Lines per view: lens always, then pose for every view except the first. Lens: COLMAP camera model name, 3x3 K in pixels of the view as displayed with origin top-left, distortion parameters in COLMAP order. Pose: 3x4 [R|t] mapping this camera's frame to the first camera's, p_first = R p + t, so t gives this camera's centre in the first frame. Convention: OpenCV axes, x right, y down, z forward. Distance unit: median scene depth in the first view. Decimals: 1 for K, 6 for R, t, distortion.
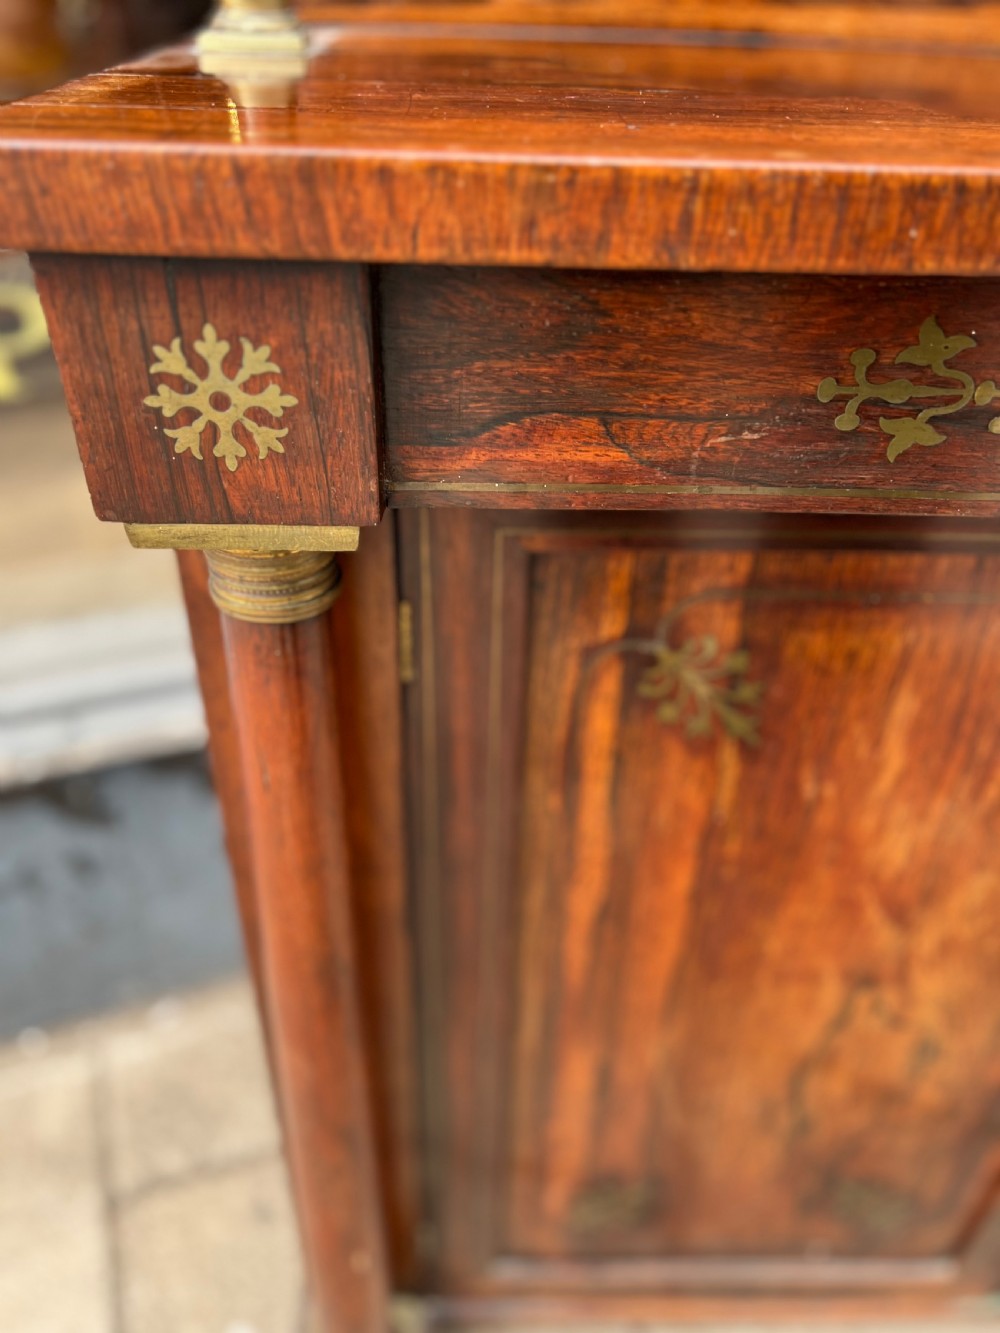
lens RADIAL K [[1016.9, 0, 491.8], [0, 1016.9, 657.1], [0, 0, 1]] dist [0.056880, -0.068591]
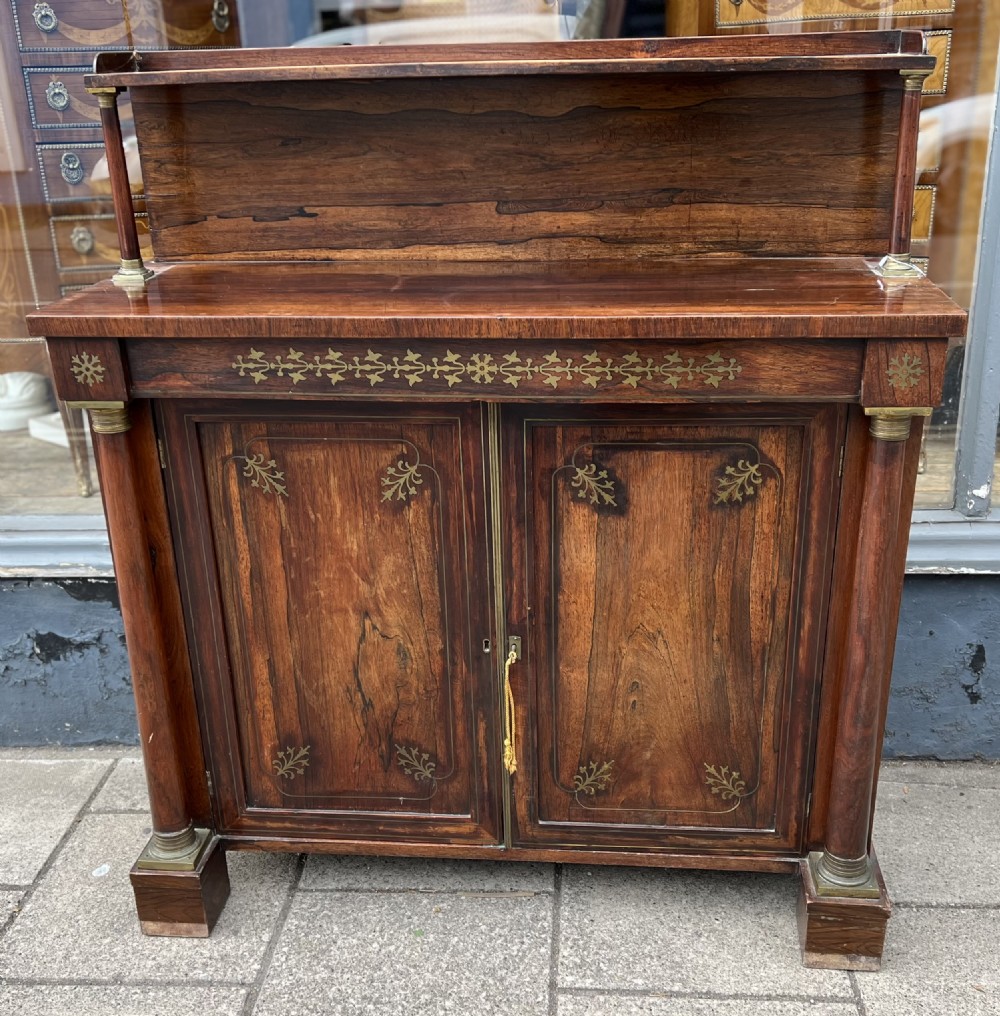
lens RADIAL K [[1233.1, 0, 511.7], [0, 1233.1, 571.8], [0, 0, 1]] dist [0.083194, 0.000000]
pose [[0.992076, -0.002229, -0.125619, 1.996078], [-0.022334, 0.980788, -0.193792, 1.441786], [0.123637, 0.195062, 0.972967, -3.426954]]
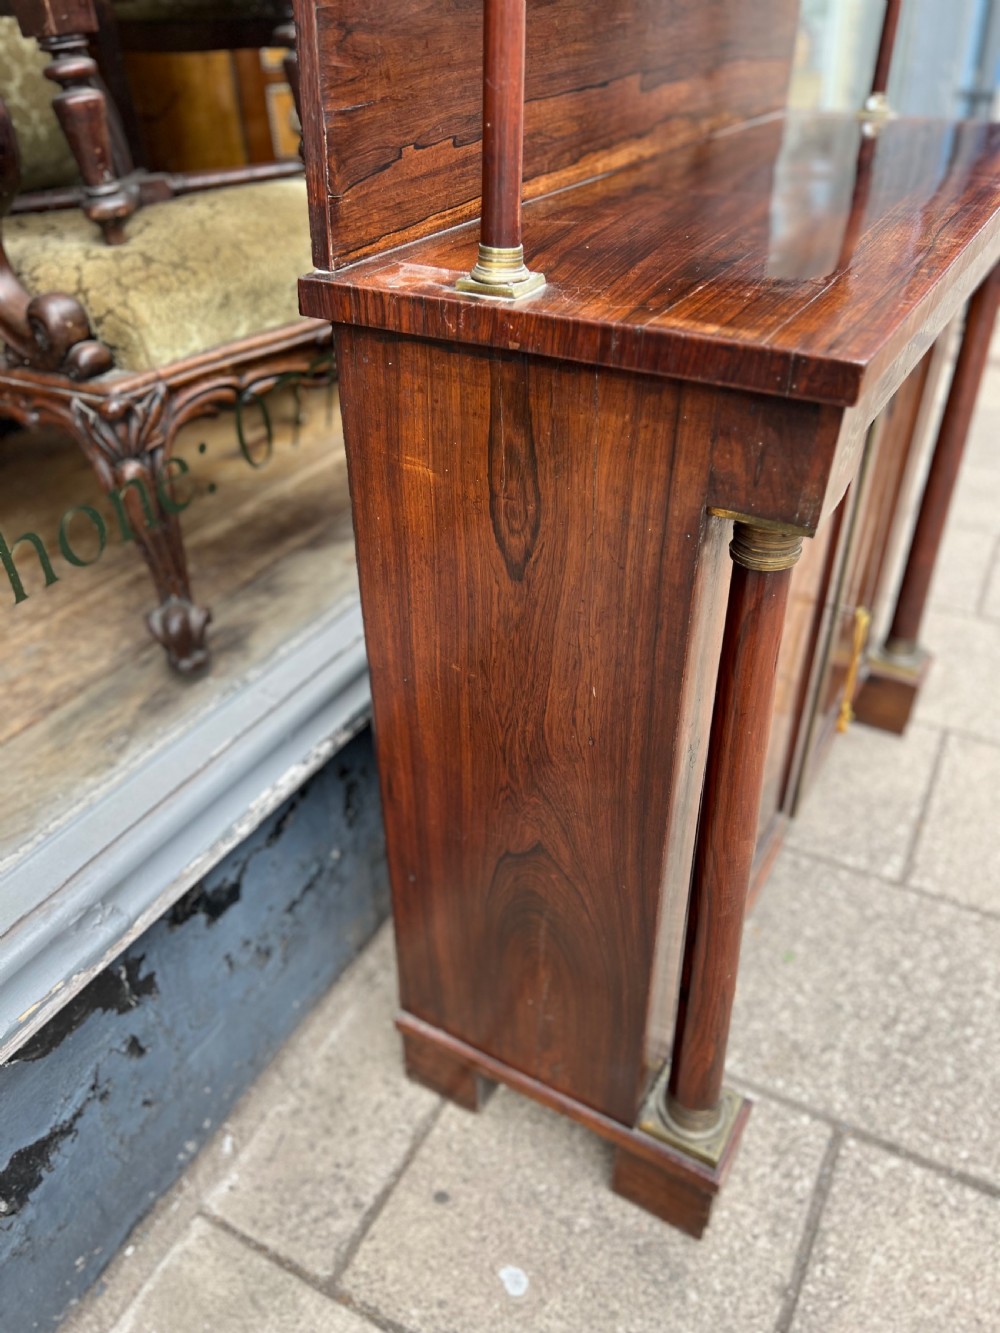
lens RADIAL K [[1016.9, 0, 504.5], [0, 1016.9, 667.9], [0, 0, 1]] dist [0.056880, -0.068591]
pose [[0.510415, -0.512071, 0.690840, -2.180102], [0.508184, 0.827697, 0.238050, -0.682356], [-0.693704, 0.229569, 0.682695, 0.138493]]
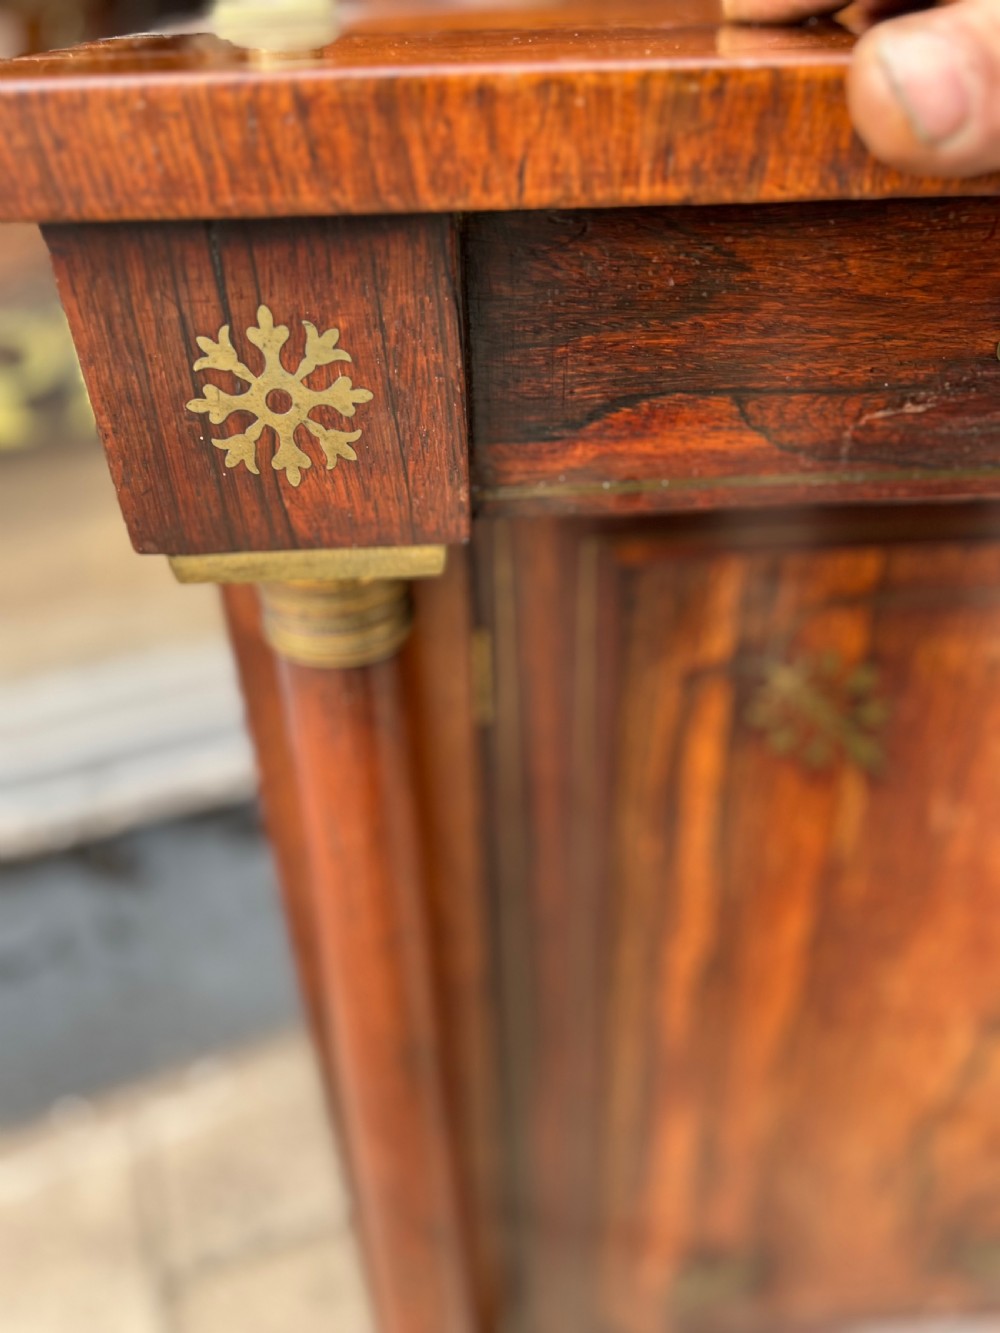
lens RADIAL K [[1016.9, 0, 492.1], [0, 1016.9, 658.1], [0, 0, 1]] dist [0.056880, -0.068591]
pose [[0.998480, -0.053945, -0.011265, -0.090057], [0.053698, 0.998333, -0.021152, -0.015772], [0.012387, 0.020515, 0.999713, 0.172311]]
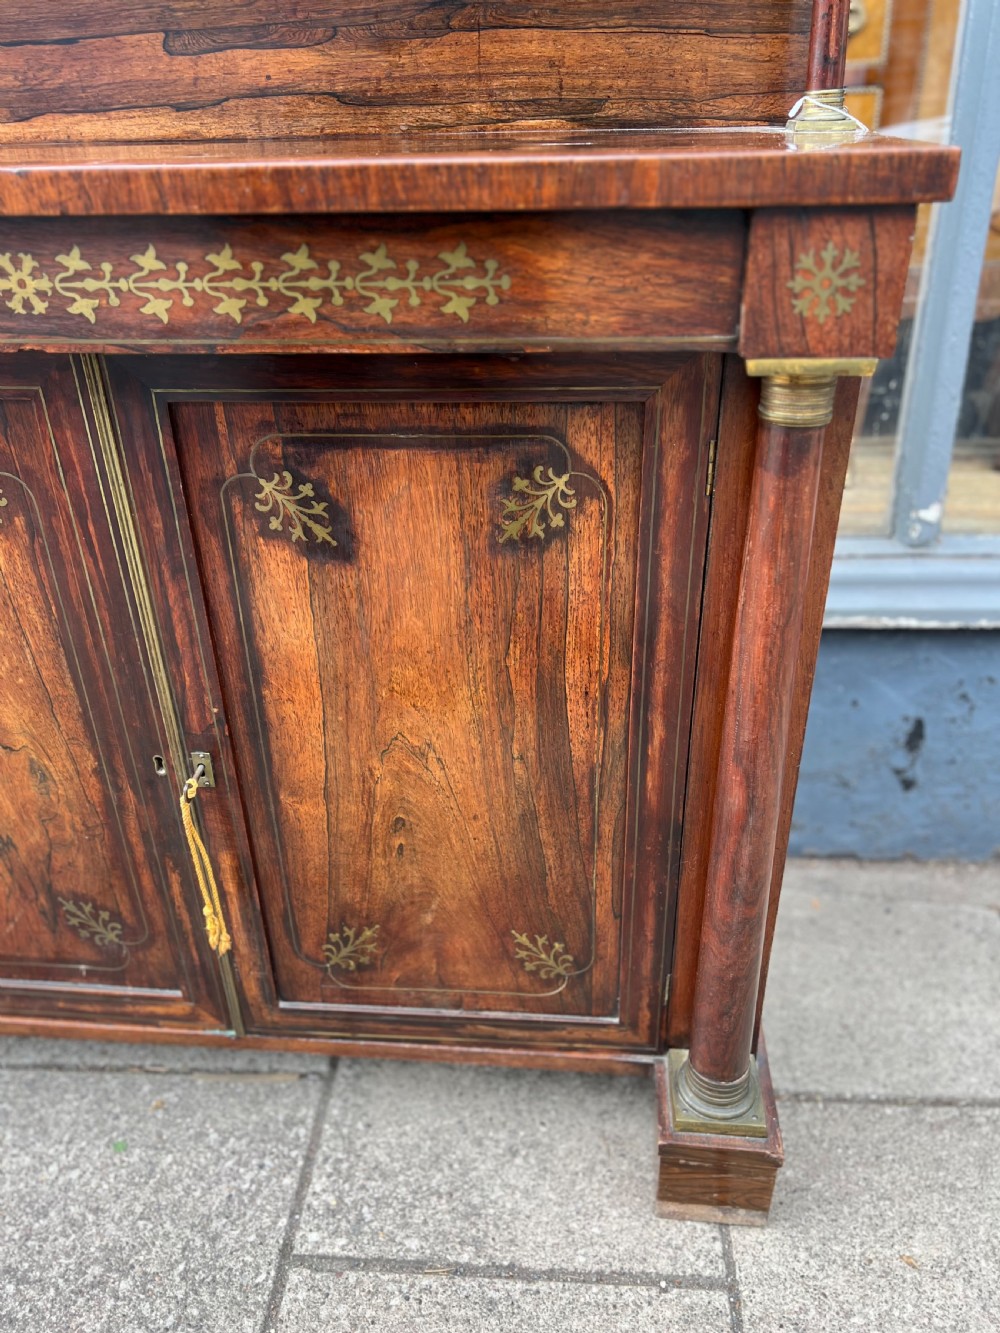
lens RADIAL K [[1016.9, 0, 500.2], [0, 1016.9, 675.2], [0, 0, 1]] dist [0.056880, -0.068591]
pose [[0.991429, 0.009291, -0.130317, 2.511135], [-0.021538, 0.995444, -0.092885, 0.710238], [0.128860, 0.094896, 0.987112, -0.821885]]
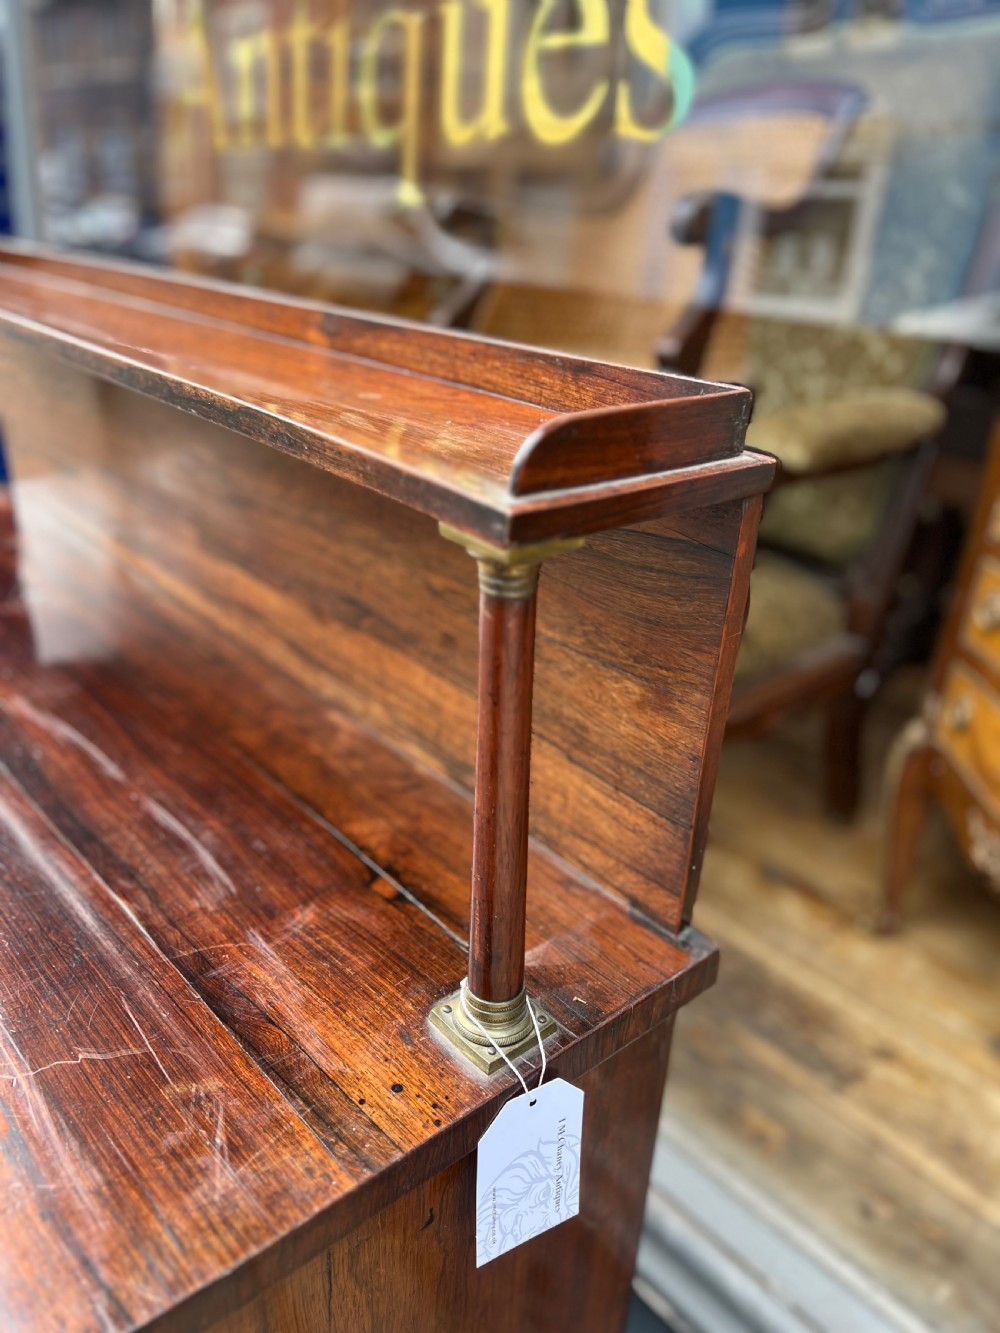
lens RADIAL K [[967.5, 0, 500.1], [0, 967.5, 672.4], [0, 0, 1]] dist [0.004797, 0.000235]
pose [[0.651842, 0.323000, -0.686129, 3.736921], [-0.453774, 0.891041, -0.011634, -1.248793], [0.607612, 0.318931, 0.727387, 0.311263]]
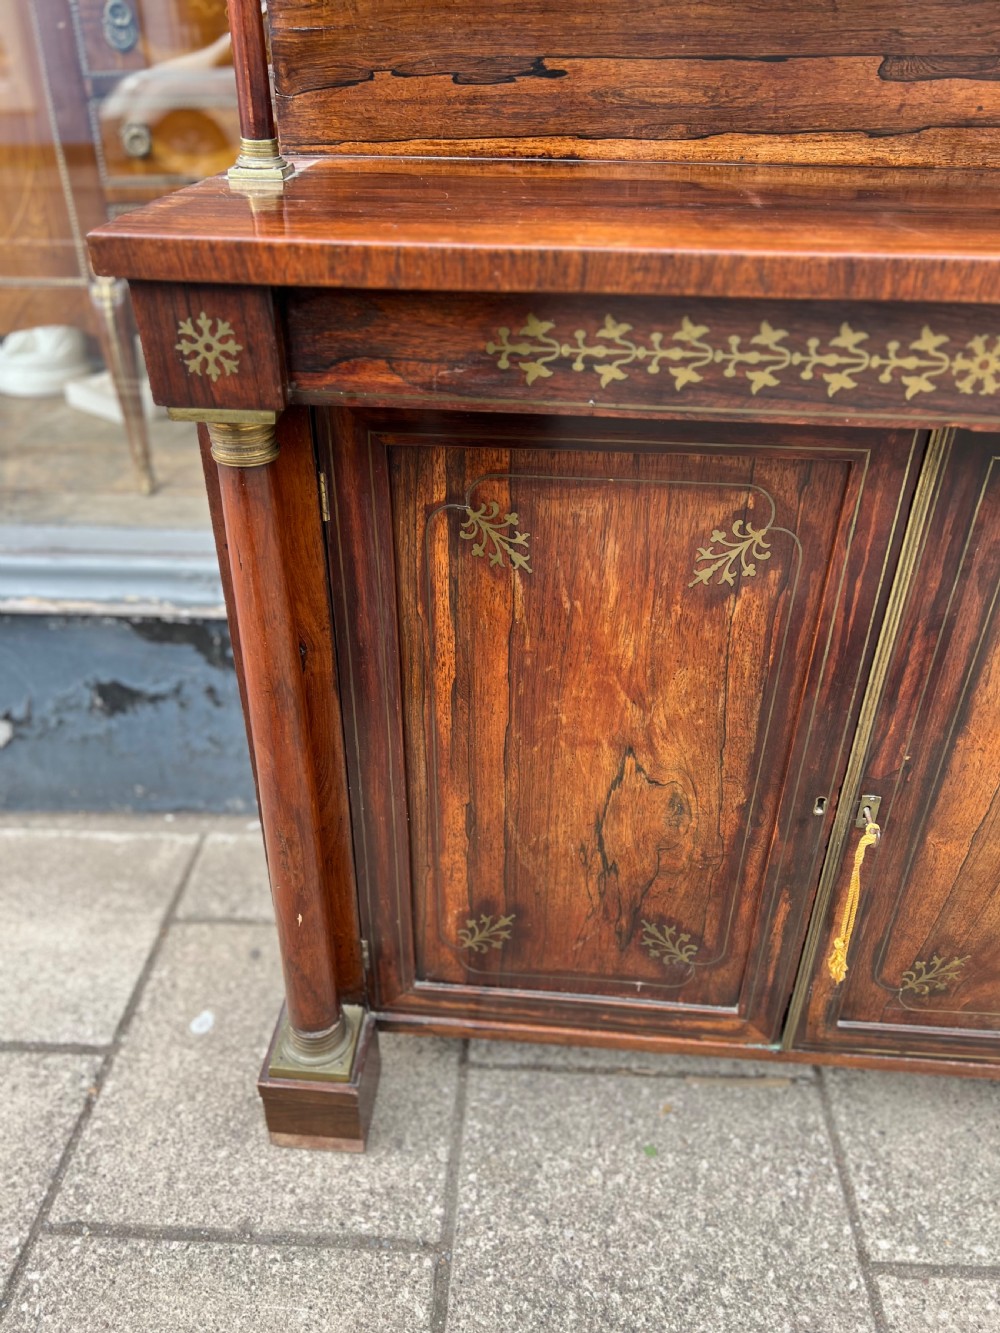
lens RADIAL K [[1016.9, 0, 493.9], [0, 1016.9, 673.4], [0, 0, 1]] dist [0.056880, -0.068591]
pose [[0.995058, 0.038292, -0.091619, 0.543995], [-0.040889, 0.998808, -0.026641, 0.458756], [0.090490, 0.030256, 0.995438, -1.063178]]
